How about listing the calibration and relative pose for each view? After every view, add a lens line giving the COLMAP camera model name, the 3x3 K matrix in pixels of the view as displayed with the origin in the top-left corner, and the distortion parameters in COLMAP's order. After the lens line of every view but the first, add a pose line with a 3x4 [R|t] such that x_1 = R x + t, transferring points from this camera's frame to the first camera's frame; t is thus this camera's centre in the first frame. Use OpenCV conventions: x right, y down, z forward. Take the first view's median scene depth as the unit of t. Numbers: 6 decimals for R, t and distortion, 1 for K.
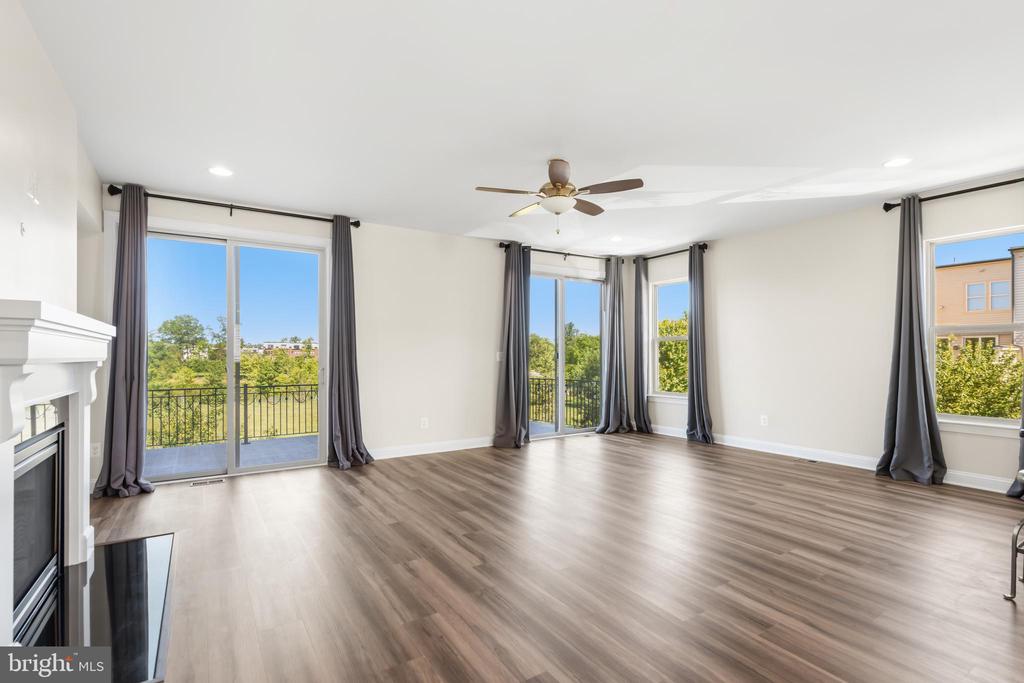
lens RADIAL K [[485.9, 0, 507.0], [0, 485.9, 355.4], [0, 0, 1]] dist [0.002085, 0.000314]
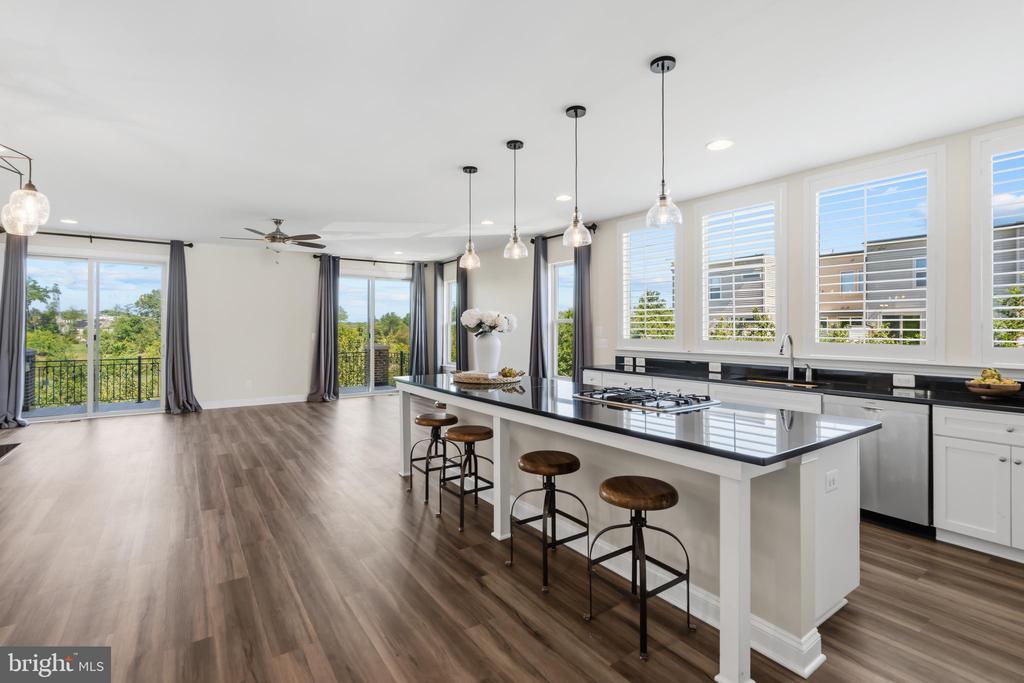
lens RADIAL K [[475.7, 0, 506.3], [0, 475.7, 326.7], [0, 0, 1]] dist [0.000765, 0.000847]
pose [[0.999339, 0.004250, 0.036102, 0.615112], [-0.003996, 0.999967, -0.007092, -0.023859], [-0.036131, 0.006943, 0.999323, -0.471886]]
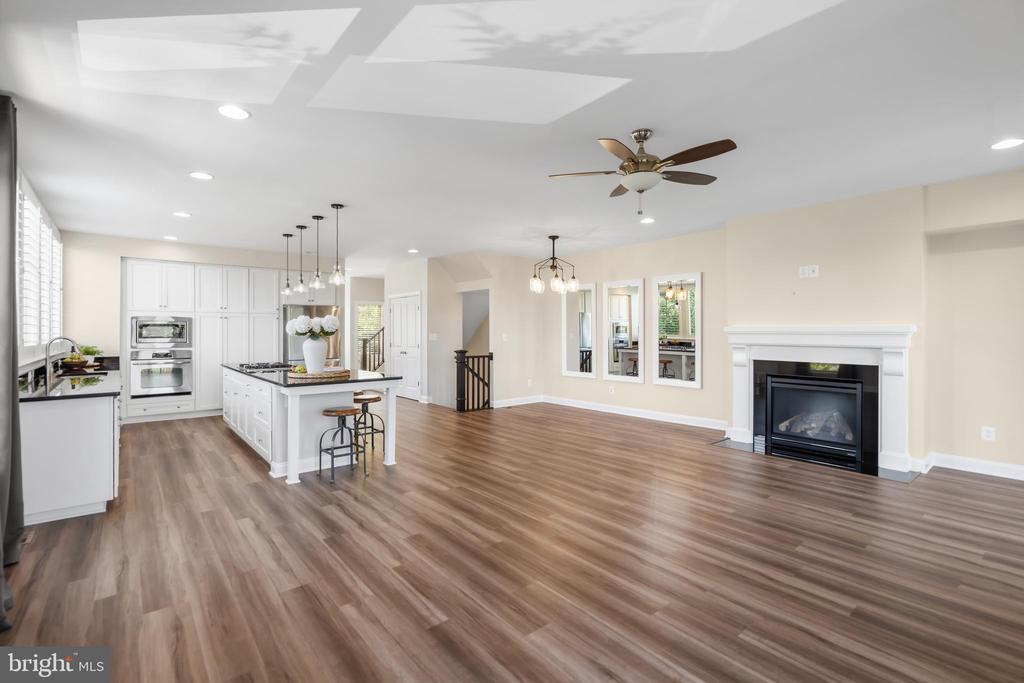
lens RADIAL K [[463.7, 0, 509.4], [0, 463.7, 335.3], [0, 0, 1]] dist [0.000643, 0.000662]
pose [[-0.991959, 0.004639, -0.126475, 0.340953], [0.003455, 0.999948, 0.009584, -0.027730], [0.126513, 0.009070, -0.991924, 1.368802]]
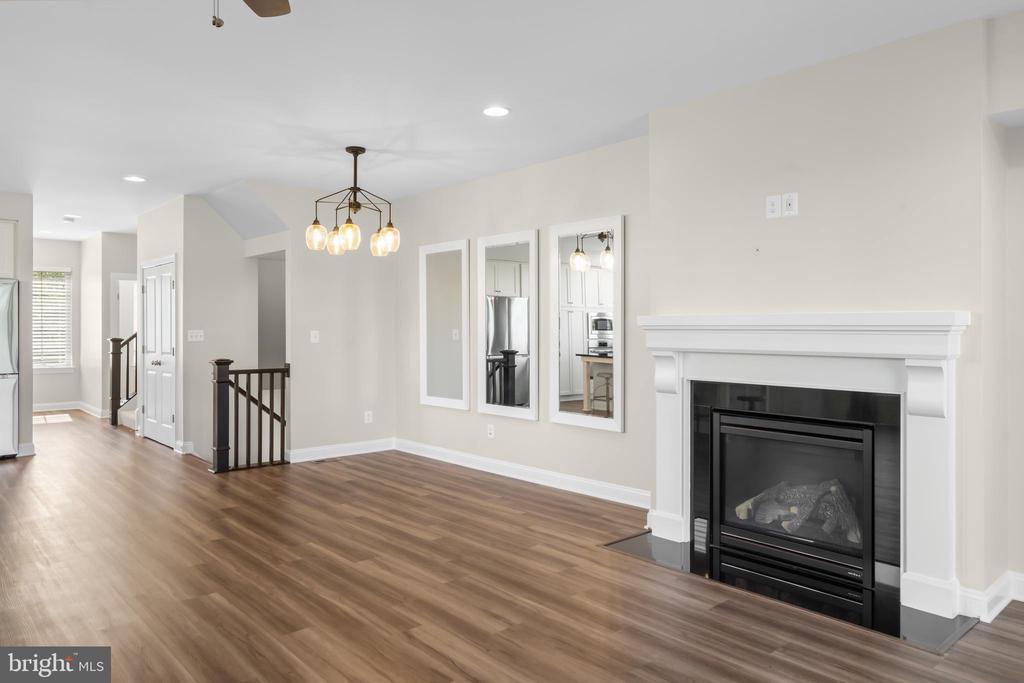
lens RADIAL K [[686.8, 0, 510.7], [0, 686.8, 330.2], [0, 0, 1]] dist [-0.001226, -0.000786]
pose [[-0.987201, 0.001597, -0.159470, -0.020622], [0.001093, 0.999994, 0.003249, -0.021059], [0.159474, 0.003033, -0.987197, 1.144944]]
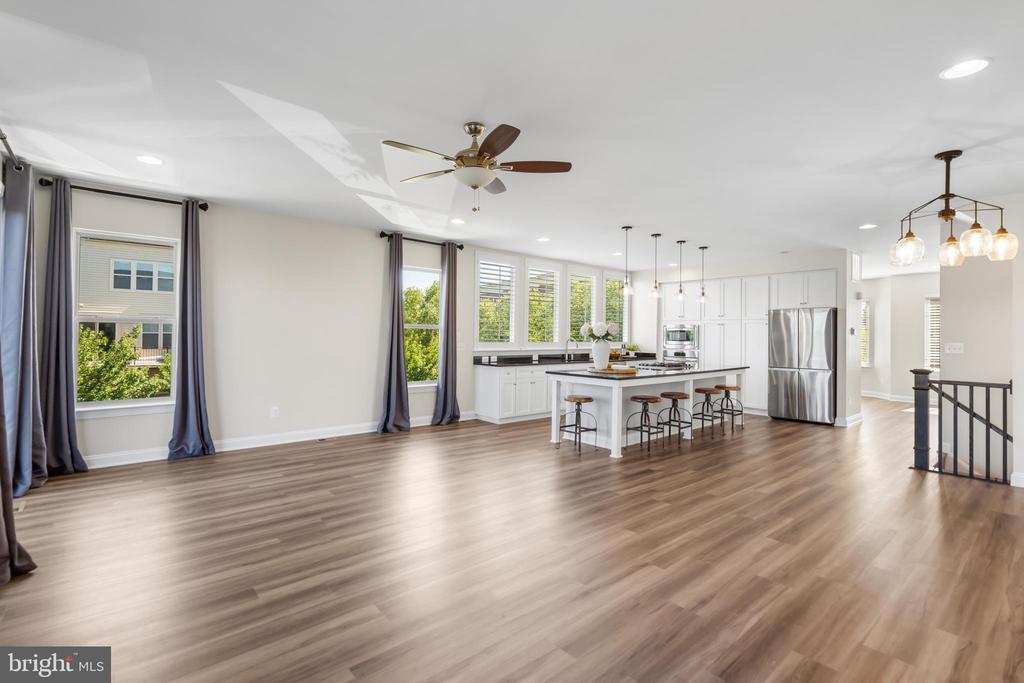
lens RADIAL K [[475.7, 0, 506.3], [0, 475.7, 326.7], [0, 0, 1]] dist [0.000765, 0.000847]
pose [[-0.142232, 0.017353, 0.989681, -0.549451], [-0.009521, 0.999776, -0.018898, -0.024539], [-0.989788, -0.012110, -0.142034, 0.800509]]
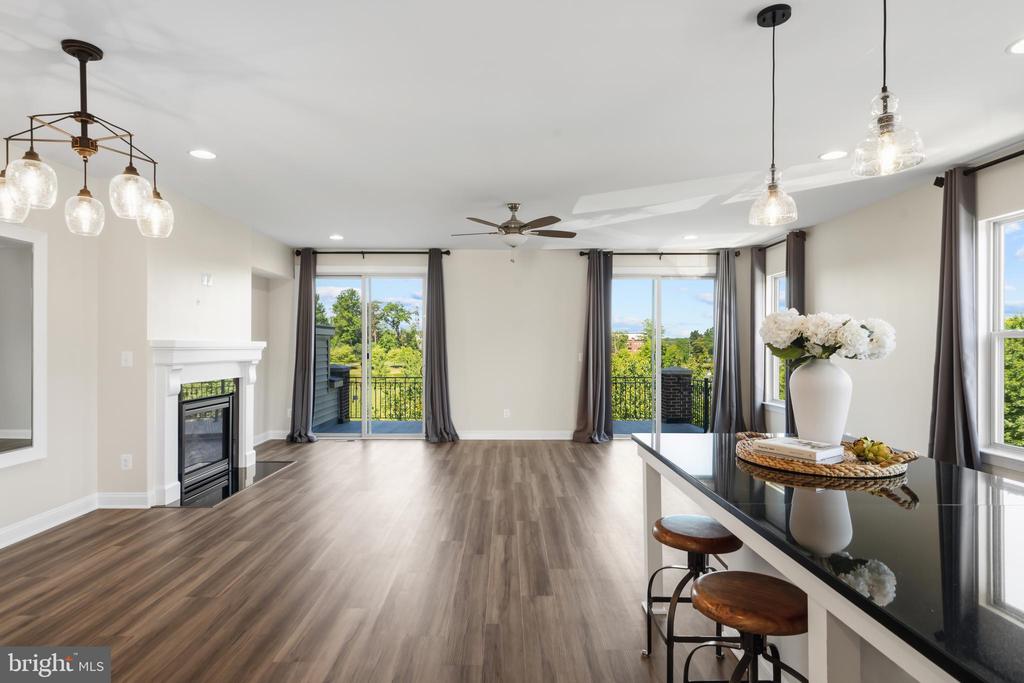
lens RADIAL K [[555.9, 0, 505.4], [0, 555.9, 346.4], [0, 0, 1]] dist [0.005955, 0.002034]
pose [[0.843672, 0.005260, -0.536834, 0.641405], [-0.005363, 0.999985, 0.001369, -0.029321], [0.536833, 0.001724, 0.843687, -0.158446]]
